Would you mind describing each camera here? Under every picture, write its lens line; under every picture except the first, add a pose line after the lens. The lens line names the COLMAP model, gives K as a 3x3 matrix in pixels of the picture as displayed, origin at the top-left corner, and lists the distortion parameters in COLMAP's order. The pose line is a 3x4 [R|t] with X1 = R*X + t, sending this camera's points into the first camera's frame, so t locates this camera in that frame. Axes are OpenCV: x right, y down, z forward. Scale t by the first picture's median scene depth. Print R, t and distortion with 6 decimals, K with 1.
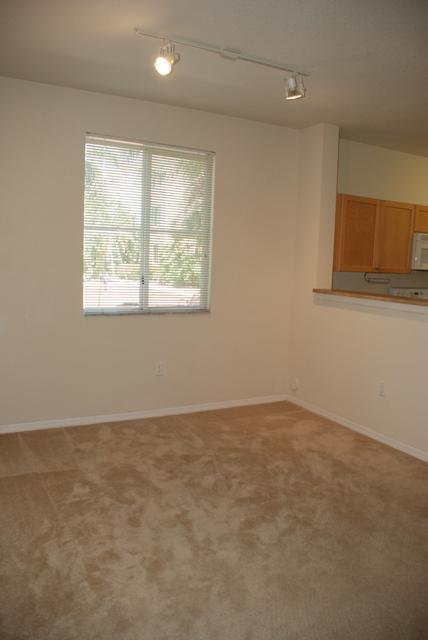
lens RADIAL K [[493.4, 0, 216.5], [0, 493.4, 320.9], [0, 0, 1]] dist [-0.087288, -0.004482]
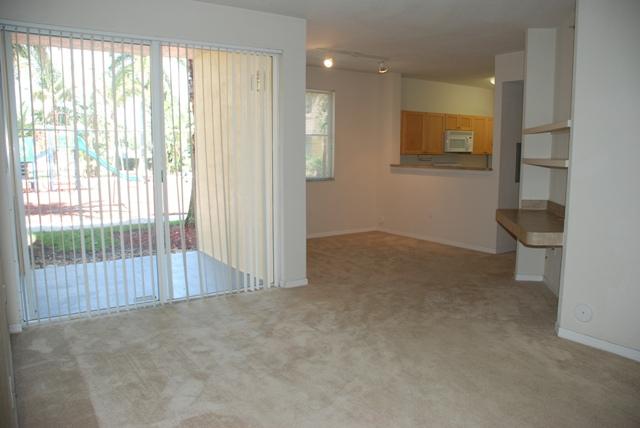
lens RADIAL K [[493.4, 0, 316.8], [0, 493.4, 214.9], [0, 0, 1]] dist [-0.087288, -0.004482]
pose [[0.994246, -0.045485, 0.096985, -0.232364], [0.044549, 0.998938, 0.011794, 0.078892], [-0.097418, -0.007406, 0.995216, -0.700028]]
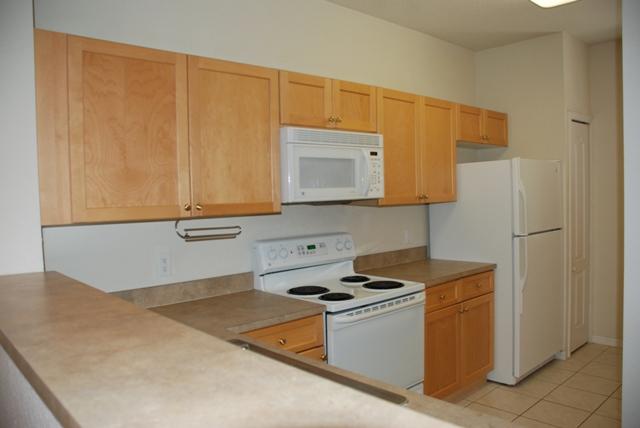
lens RADIAL K [[493.4, 0, 319.4], [0, 493.4, 213.0], [0, 0, 1]] dist [-0.087288, -0.004482]
pose [[0.969442, -0.073964, 0.233904, 0.339772], [0.092697, 0.993222, -0.070120, -0.061850], [-0.227132, 0.089659, 0.969728, 0.549884]]
